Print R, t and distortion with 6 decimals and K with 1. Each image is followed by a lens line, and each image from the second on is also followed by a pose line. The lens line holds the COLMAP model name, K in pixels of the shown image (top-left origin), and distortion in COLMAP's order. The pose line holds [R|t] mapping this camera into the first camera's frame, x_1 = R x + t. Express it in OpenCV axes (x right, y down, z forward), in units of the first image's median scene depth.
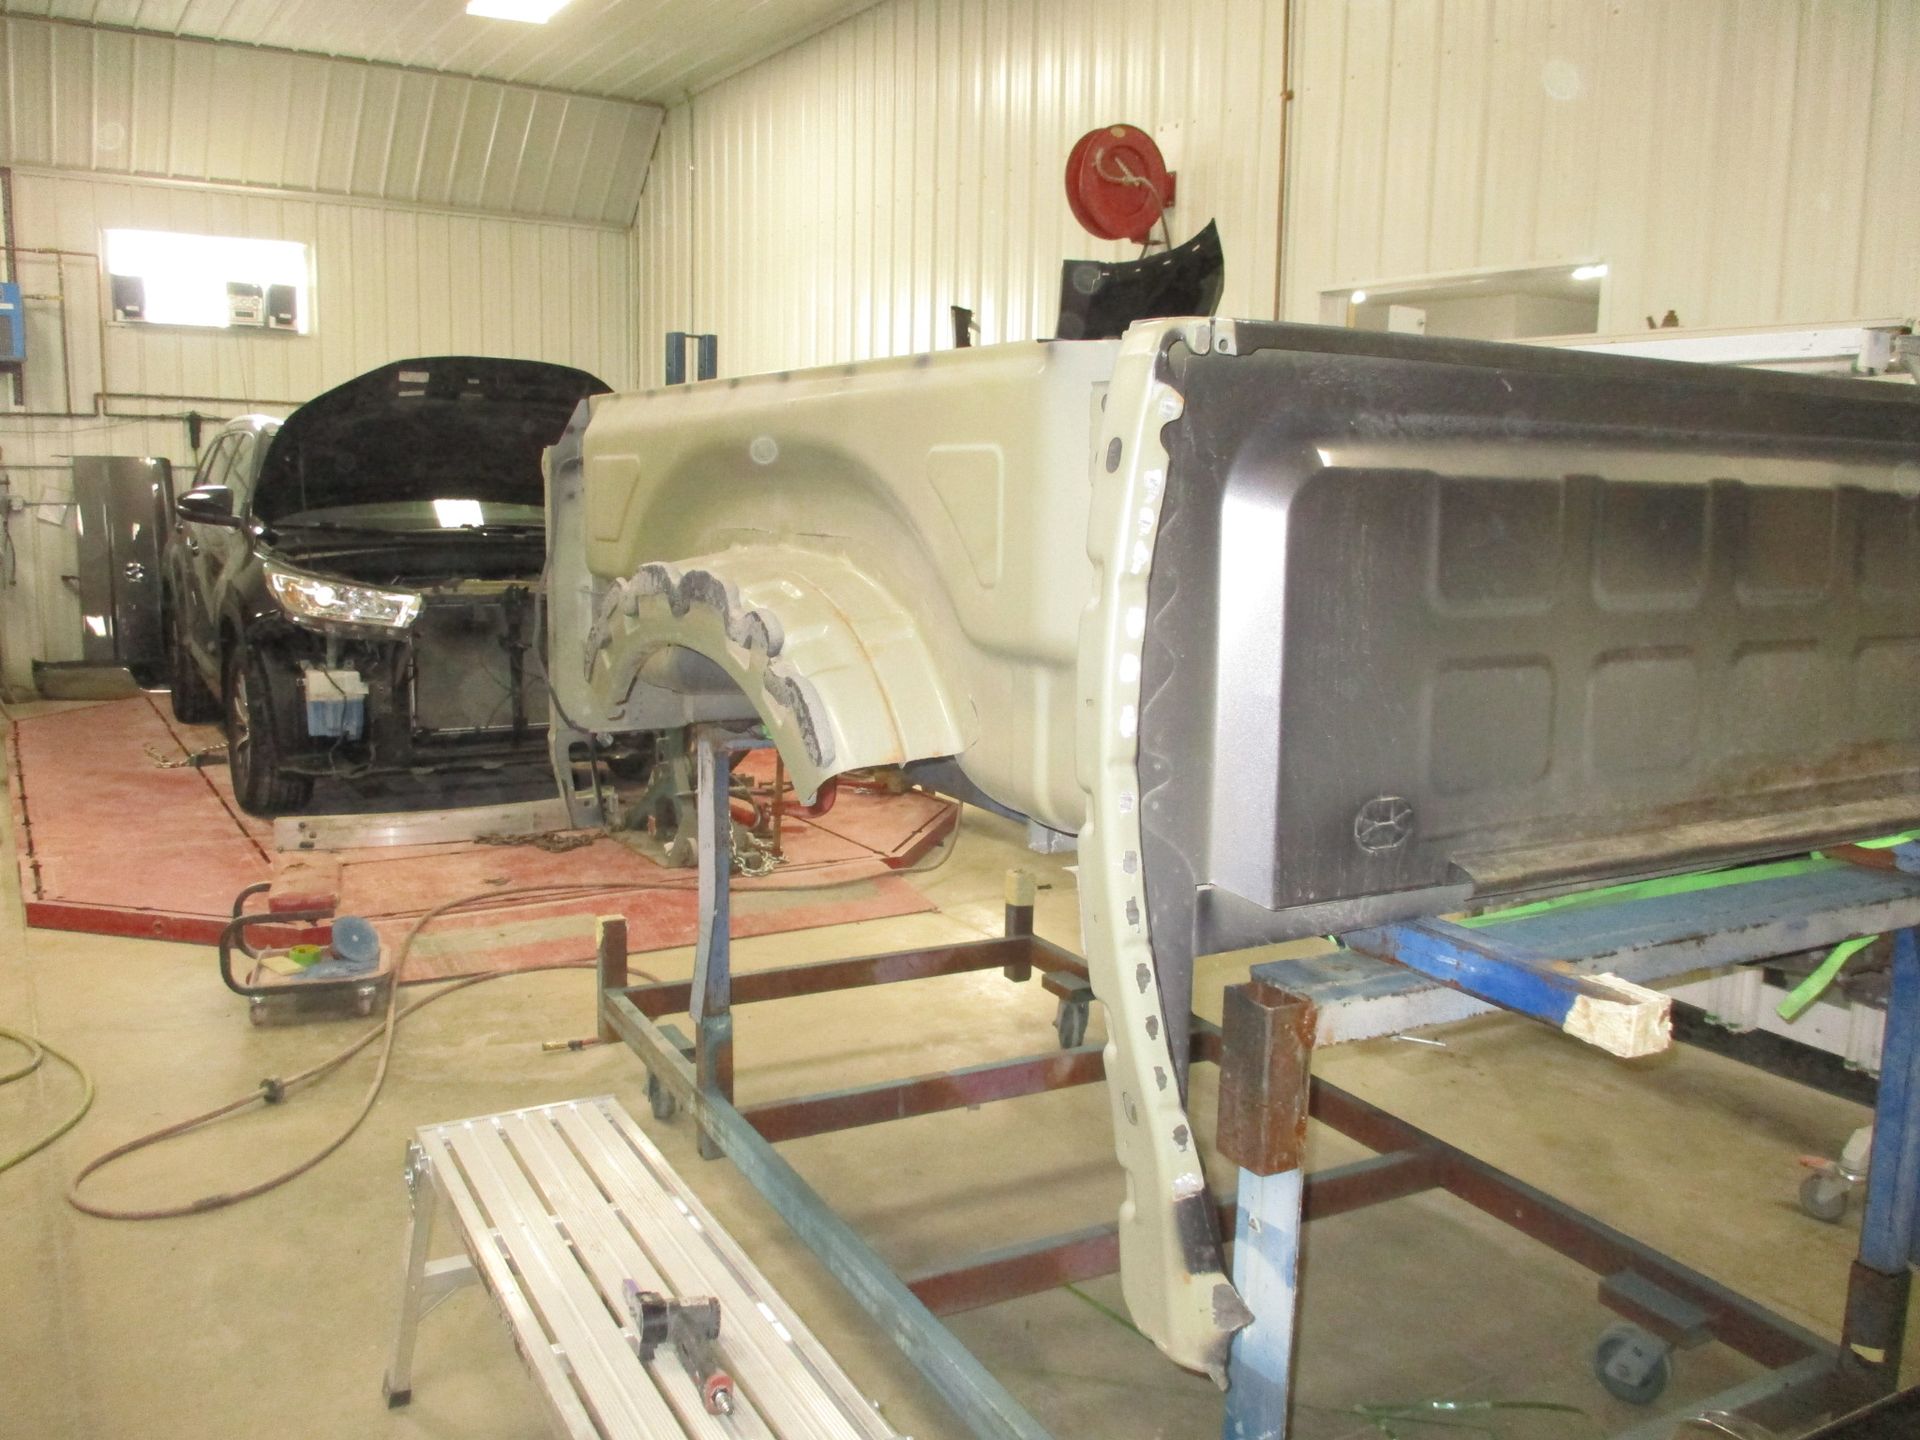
lens RADIAL K [[1541.8, 0, 960.0], [0, 1541.8, 720.0], [0, 0, 1]] dist [-0.000130, -0.001180]
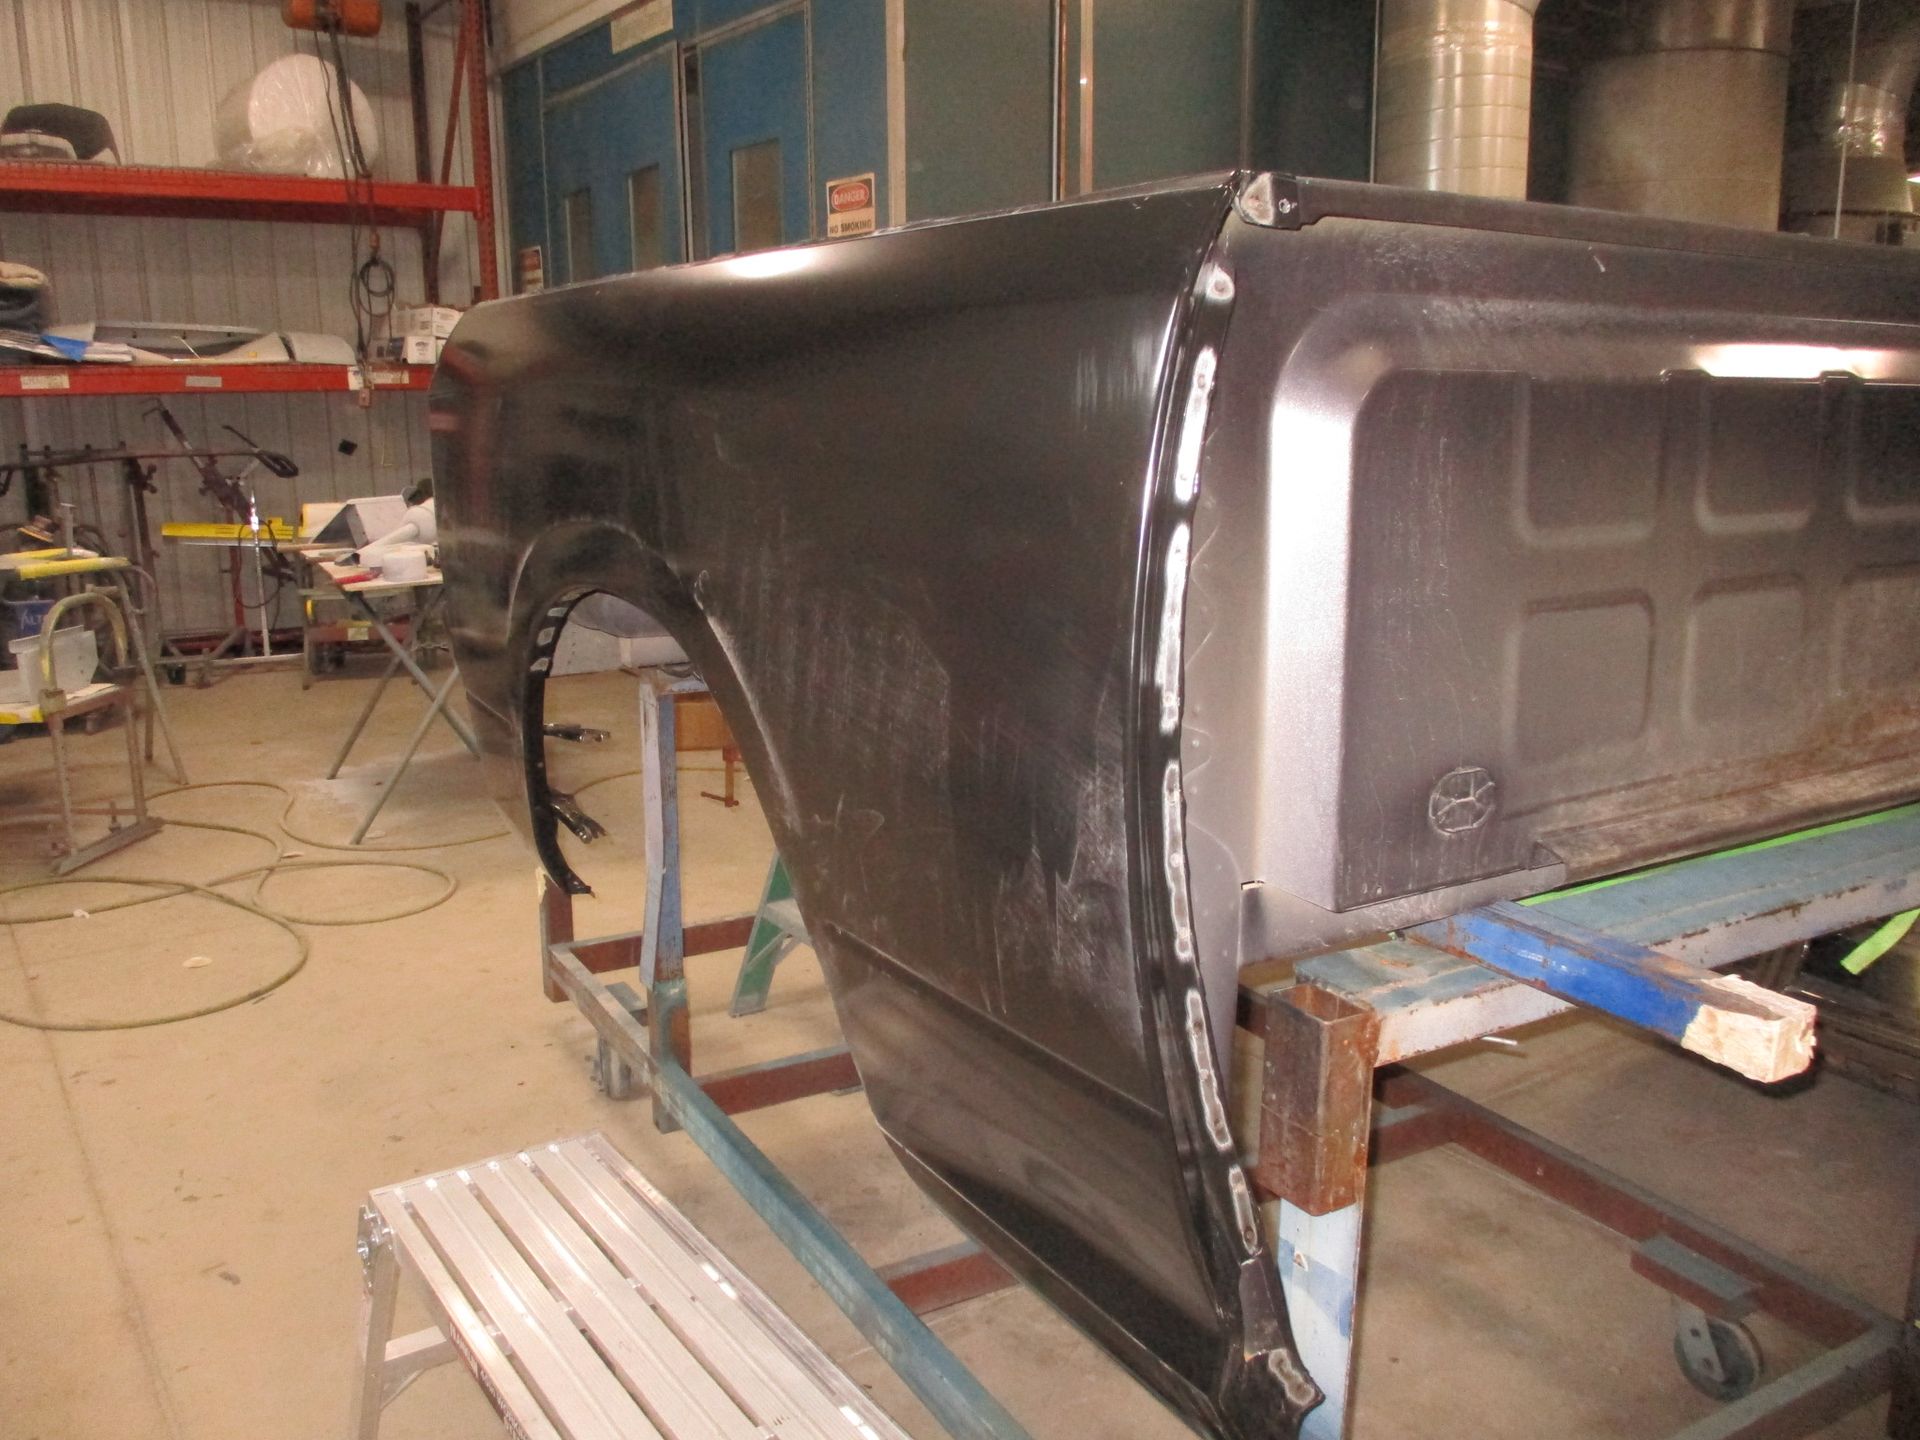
lens RADIAL K [[1575.2, 0, 960.0], [0, 1575.2, 720.0], [0, 0, 1]] dist [-0.006995, -0.008643]
pose [[0.999390, -0.021454, 0.027553, -0.016686], [0.019874, 0.998210, 0.056407, -0.027439], [-0.028714, -0.055825, 0.998028, 0.155864]]
